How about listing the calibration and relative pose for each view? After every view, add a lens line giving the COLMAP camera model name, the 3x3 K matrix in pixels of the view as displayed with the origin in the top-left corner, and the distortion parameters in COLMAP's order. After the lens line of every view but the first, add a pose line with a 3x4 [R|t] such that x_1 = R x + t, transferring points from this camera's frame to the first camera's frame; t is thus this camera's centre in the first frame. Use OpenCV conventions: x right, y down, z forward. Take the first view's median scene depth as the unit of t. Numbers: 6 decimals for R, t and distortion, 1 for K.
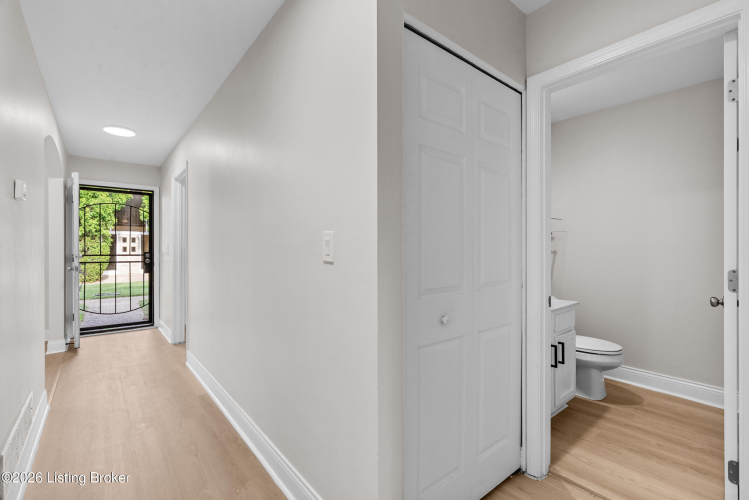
lens RADIAL K [[343.0, 0, 374.1], [0, 343.0, 248.6], [0, 0, 1]] dist [-0.008698, 0.003129]
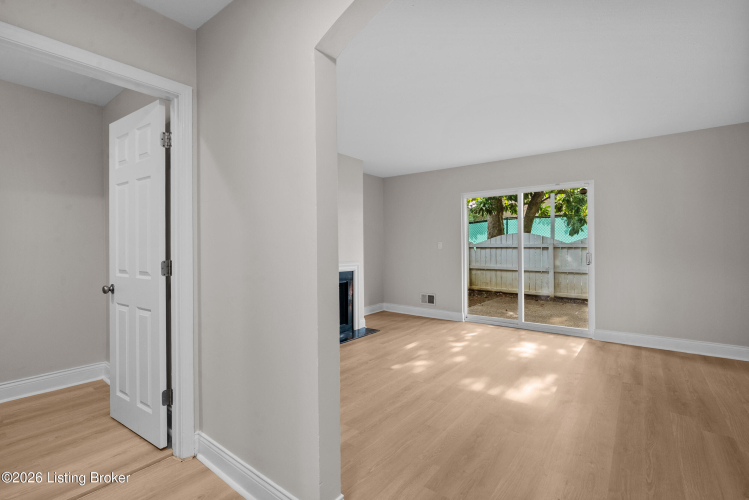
lens RADIAL K [[343.0, 0, 373.6], [0, 343.0, 248.8], [0, 0, 1]] dist [-0.008698, 0.003129]
pose [[-0.229510, -0.004987, 0.973294, -0.397449], [-0.000736, 0.999987, 0.004950, -0.009717], [-0.973306, 0.000420, -0.229511, 0.288623]]
